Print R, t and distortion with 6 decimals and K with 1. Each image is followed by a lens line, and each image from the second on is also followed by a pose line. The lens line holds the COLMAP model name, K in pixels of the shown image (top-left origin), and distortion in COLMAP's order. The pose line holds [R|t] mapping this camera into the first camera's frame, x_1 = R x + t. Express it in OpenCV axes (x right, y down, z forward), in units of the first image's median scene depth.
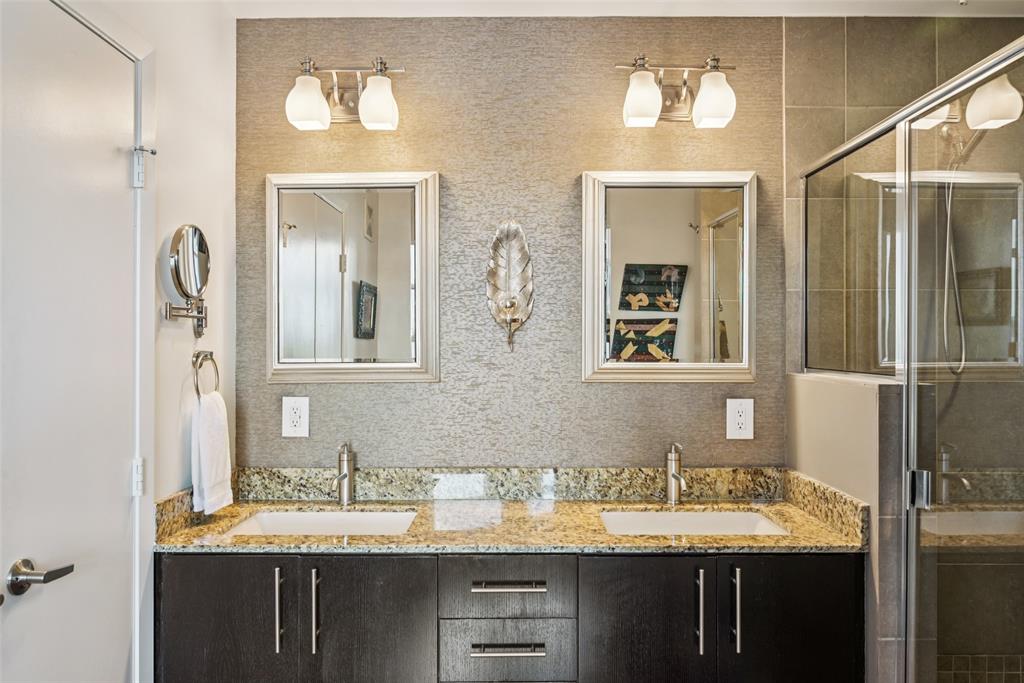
lens RADIAL K [[703.1, 0, 512.0], [0, 703.1, 341.5], [0, 0, 1]] dist [0.001509, 0.000196]
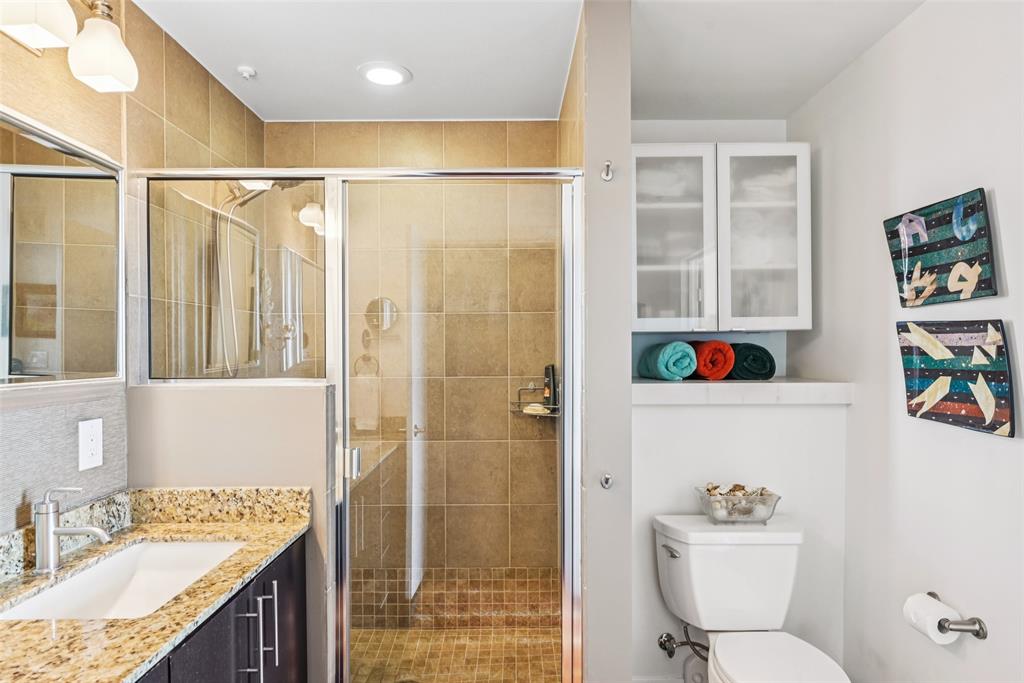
lens RADIAL K [[581.1, 0, 509.1], [0, 581.1, 353.5], [0, 0, 1]] dist [-0.002368, -0.000278]
pose [[0.005847, -0.002300, 0.999980, -0.447742], [0.005313, 0.999983, 0.002269, 0.004111], [-0.999969, 0.005299, 0.005859, 0.612566]]
